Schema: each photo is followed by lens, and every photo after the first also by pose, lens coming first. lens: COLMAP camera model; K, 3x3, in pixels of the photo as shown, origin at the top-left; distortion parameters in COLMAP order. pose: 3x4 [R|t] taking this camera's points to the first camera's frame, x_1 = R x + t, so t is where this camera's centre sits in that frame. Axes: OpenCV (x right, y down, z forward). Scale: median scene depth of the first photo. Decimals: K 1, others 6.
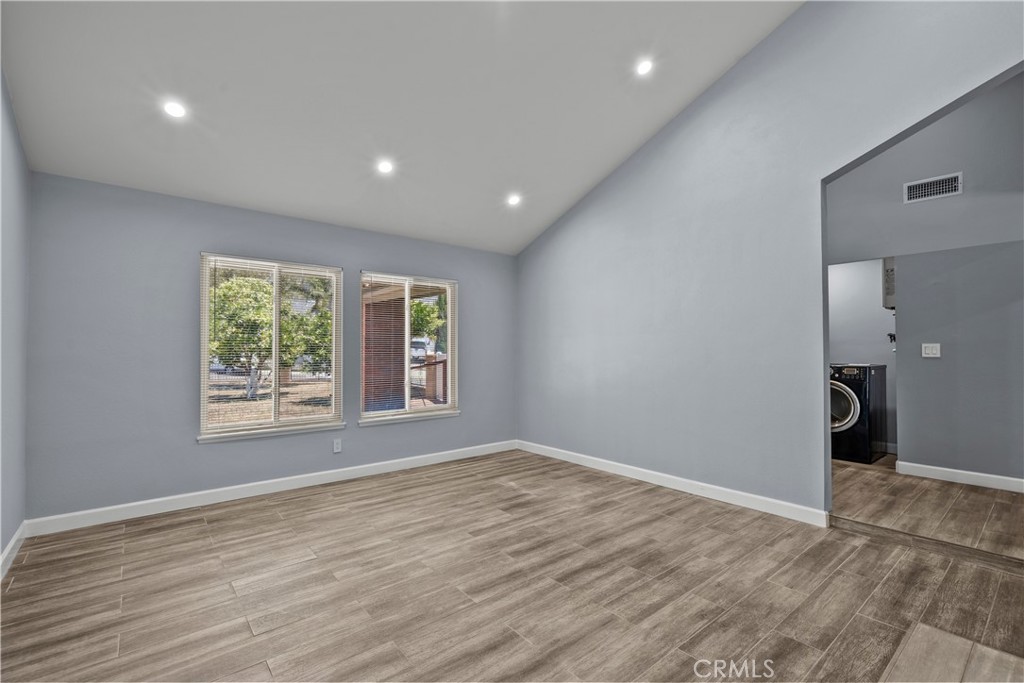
lens RADIAL K [[460.7, 0, 506.9], [0, 460.7, 339.2], [0, 0, 1]] dist [0.000761, -0.000059]
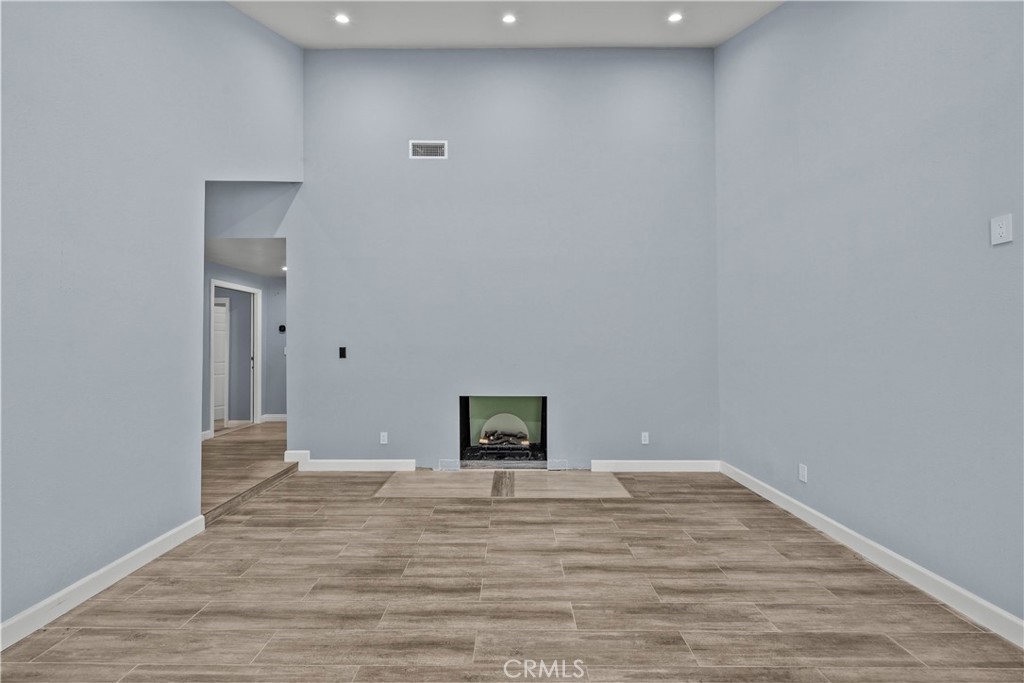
lens RADIAL K [[400.0, 0, 504.6], [0, 400.0, 341.2], [0, 0, 1]] dist [-0.002833, -0.000404]
pose [[-0.766172, 0.012916, 0.642506, -0.460898], [-0.009848, 0.999445, -0.031835, 0.026773], [-0.642560, -0.030719, -0.765619, 1.569395]]
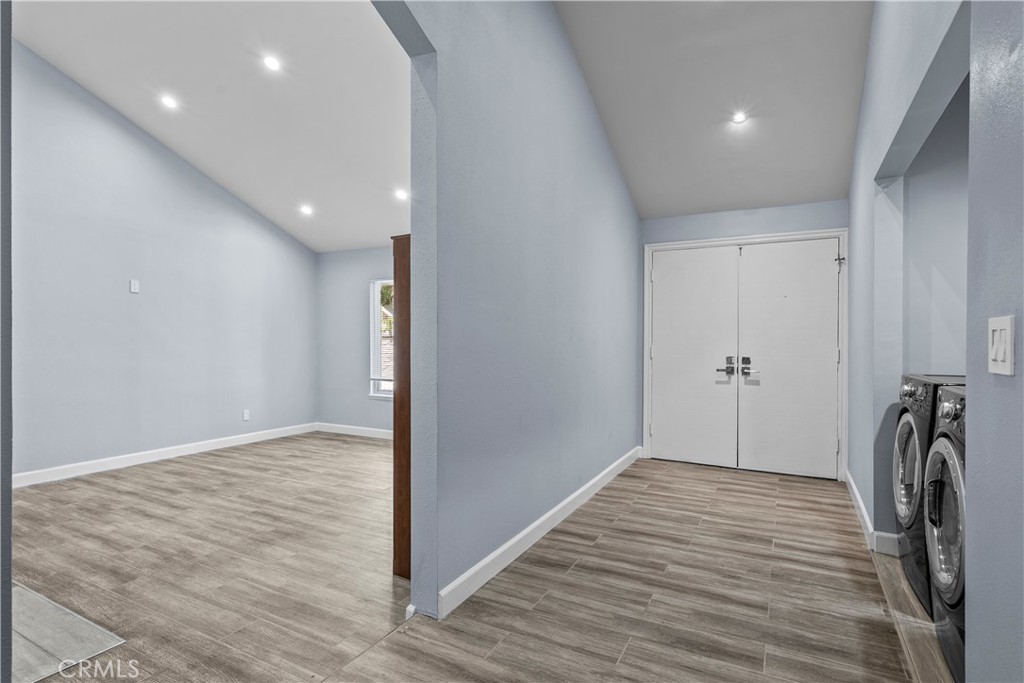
lens RADIAL K [[513.7, 0, 503.4], [0, 513.7, 341.6], [0, 0, 1]] dist [-0.000332, -0.000400]
pose [[0.376073, 0.001830, -0.926588, 1.724371], [0.013220, 0.999886, 0.007340, 0.022107], [0.926496, -0.015010, 0.376006, 1.083811]]
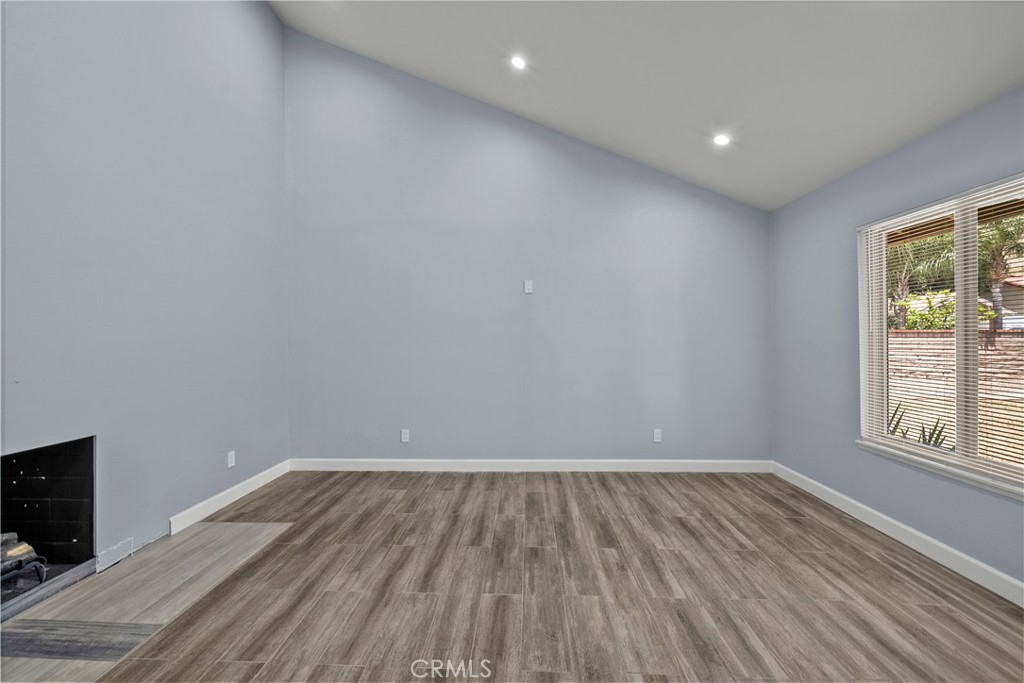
lens RADIAL K [[393.0, 0, 512.0], [0, 393.0, 341.5], [0, 0, 1]] dist [-0.002239, 0.000061]
pose [[-0.663380, 0.005798, -0.748261, 0.473651], [0.021409, 0.999708, -0.011234, 0.024053], [0.747977, -0.023472, -0.663310, 1.441459]]
